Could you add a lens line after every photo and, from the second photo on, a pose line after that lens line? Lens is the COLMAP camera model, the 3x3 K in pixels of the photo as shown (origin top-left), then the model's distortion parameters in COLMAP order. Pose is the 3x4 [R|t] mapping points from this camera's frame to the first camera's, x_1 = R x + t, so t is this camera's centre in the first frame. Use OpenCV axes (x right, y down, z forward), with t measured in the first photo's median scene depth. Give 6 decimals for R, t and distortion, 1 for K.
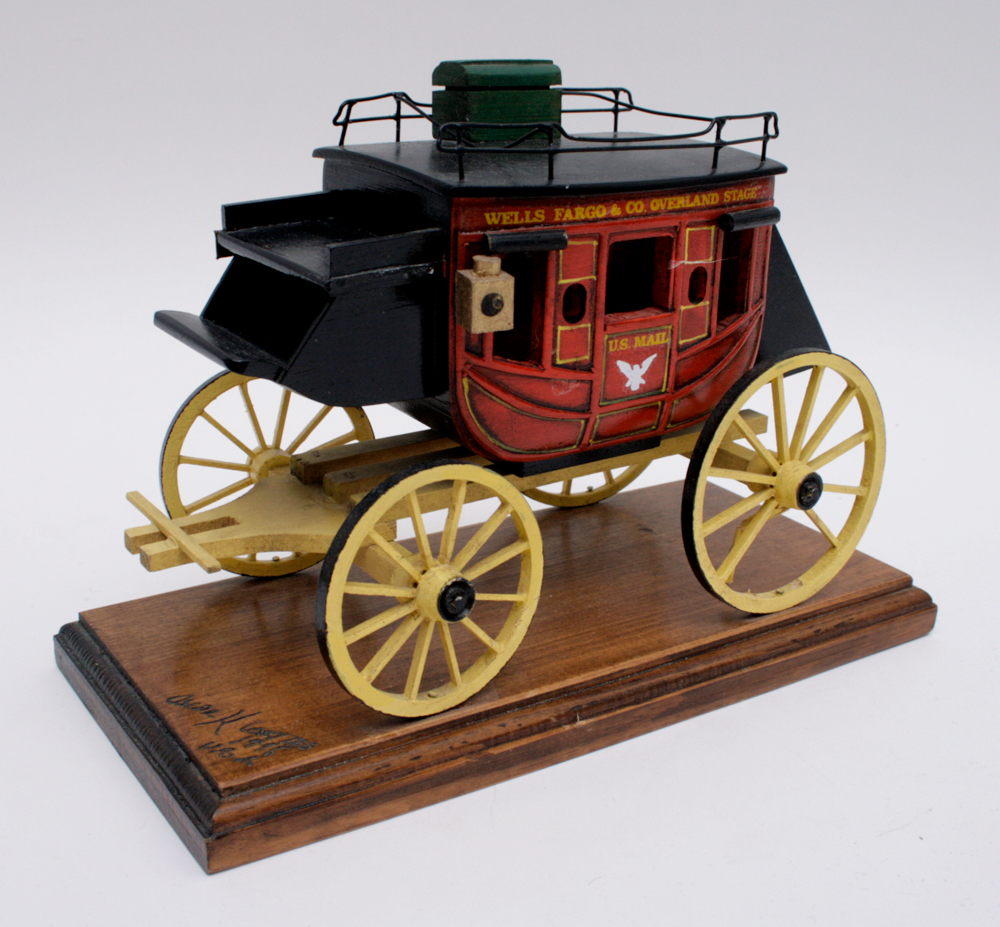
lens RADIAL K [[1363.9, 0, 499.4], [0, 1363.9, 458.0], [0, 0, 1]] dist [-0.106441, 0.000000]
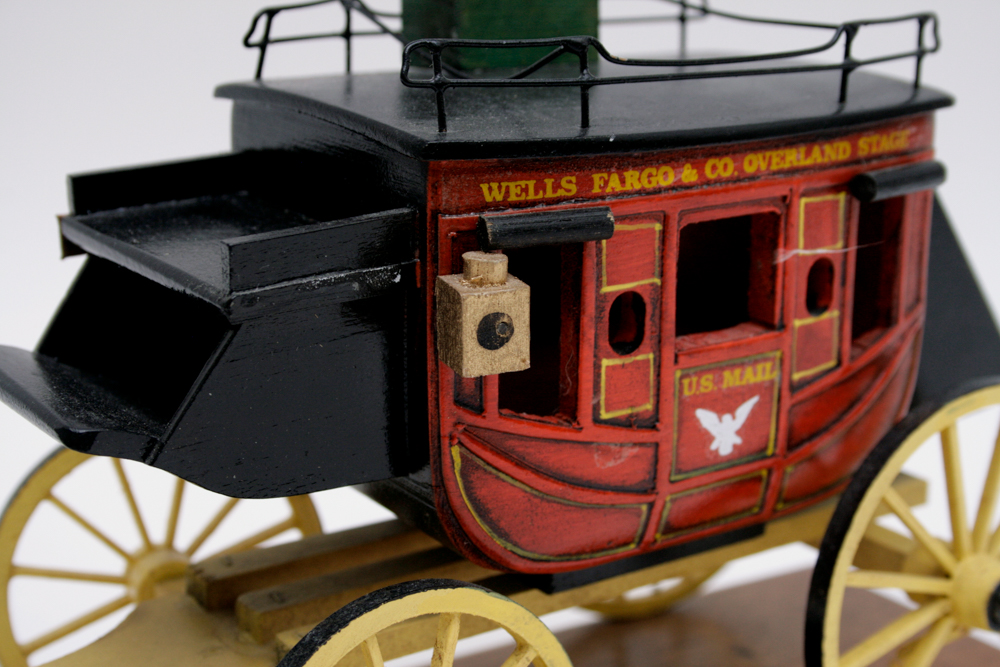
lens RADIAL K [[1805.3, 0, 540.8], [0, 1805.3, 362.9], [0, 0, 1]] dist [0.056744, 0.000000]
pose [[0.999742, -0.020734, 0.009271, 0.006817], [0.021334, 0.997307, -0.070164, -0.035799], [-0.007791, 0.070344, 0.997492, 0.161979]]
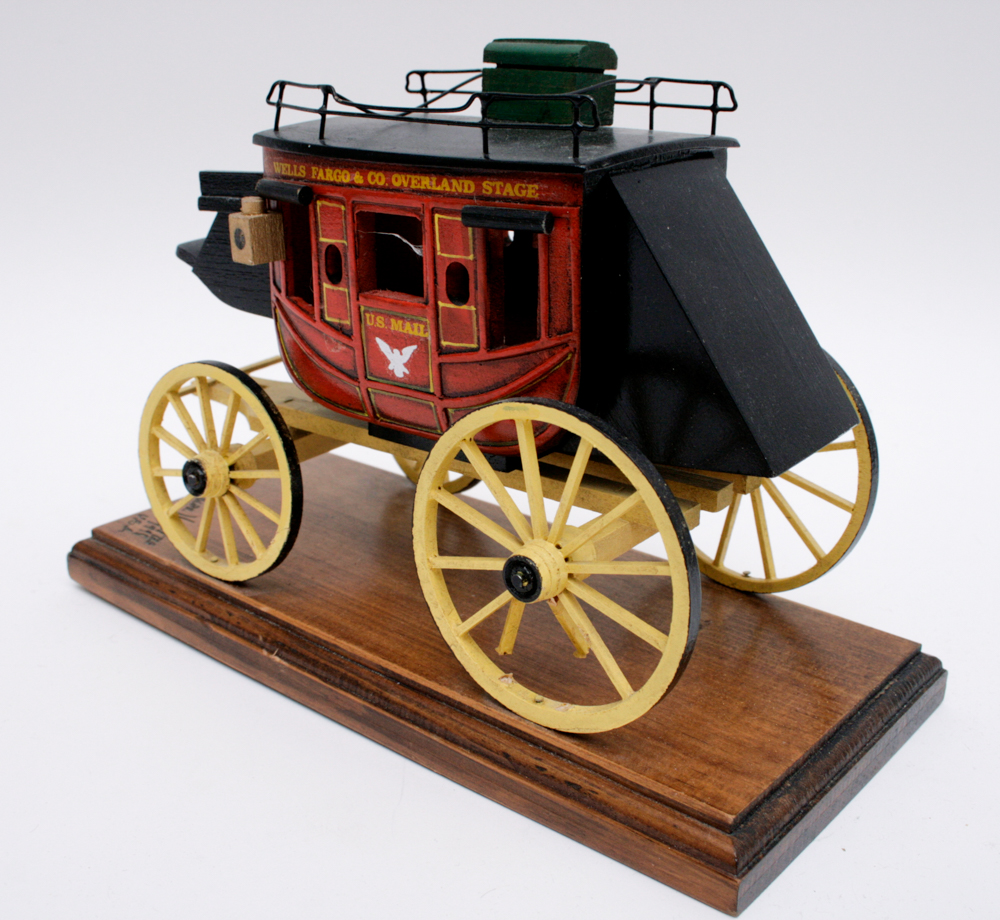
lens RADIAL K [[1254.6, 0, 493.9], [0, 1254.6, 455.7], [0, 0, 1]] dist [-0.121273, 0.000000]
pose [[0.285891, 0.295053, -0.911707, 0.948747], [-0.321753, 0.925739, 0.198699, -0.197480], [0.902630, 0.236539, 0.359595, 0.774492]]
